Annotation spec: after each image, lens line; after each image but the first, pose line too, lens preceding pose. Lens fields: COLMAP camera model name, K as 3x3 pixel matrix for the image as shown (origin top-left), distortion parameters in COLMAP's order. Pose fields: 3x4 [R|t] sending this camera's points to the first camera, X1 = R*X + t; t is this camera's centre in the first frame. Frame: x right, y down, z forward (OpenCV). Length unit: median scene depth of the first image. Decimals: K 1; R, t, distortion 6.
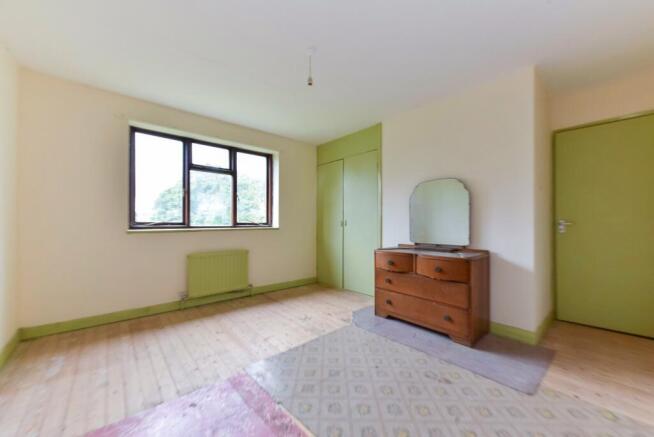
lens RADIAL K [[256.7, 0, 322.8], [0, 256.7, 219.4], [0, 0, 1]] dist [-0.000628, -0.000161]
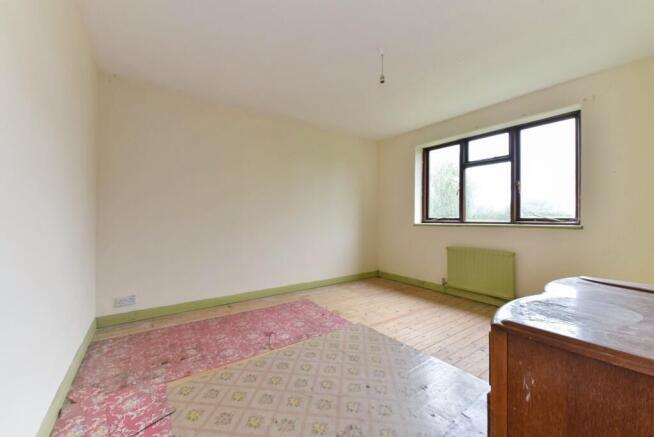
lens RADIAL K [[256.7, 0, 322.8], [0, 256.7, 219.4], [0, 0, 1]] dist [-0.000628, -0.000161]
pose [[-0.106175, 0.001519, -0.994346, 0.607551], [0.011096, 0.999938, 0.000343, 0.010320], [0.994286, -0.010997, -0.106185, 0.535833]]
